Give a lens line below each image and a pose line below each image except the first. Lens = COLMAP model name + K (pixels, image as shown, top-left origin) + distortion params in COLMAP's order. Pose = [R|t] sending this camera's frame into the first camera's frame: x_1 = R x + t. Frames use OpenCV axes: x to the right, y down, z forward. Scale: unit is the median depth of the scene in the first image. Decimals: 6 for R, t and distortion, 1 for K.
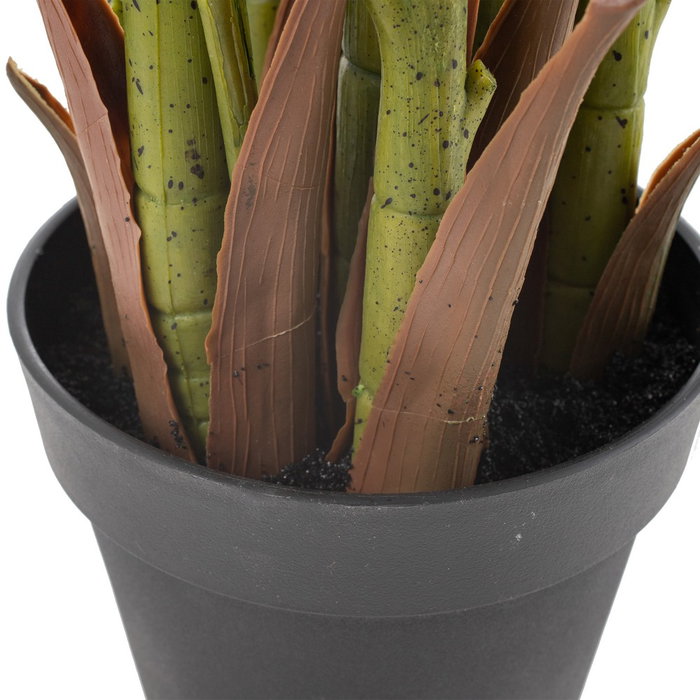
lens RADIAL K [[1310.0, 0, 350.0], [0, 1310.0, 350.0], [0, 0, 1]] dist [-0.033790, 0.040333]
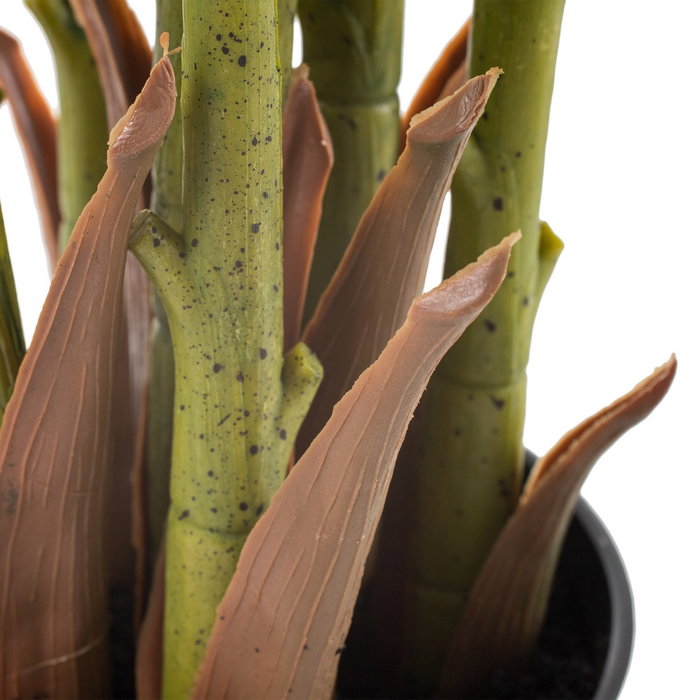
lens RADIAL K [[1310.0, 0, 350.0], [0, 1310.0, 350.0], [0, 0, 1]] dist [-0.033790, 0.040333]
pose [[0.999507, 0.030861, 0.005732, 0.124822], [-0.030169, 0.994925, -0.095987, -0.143025], [-0.008665, 0.095767, 0.995366, 0.206278]]
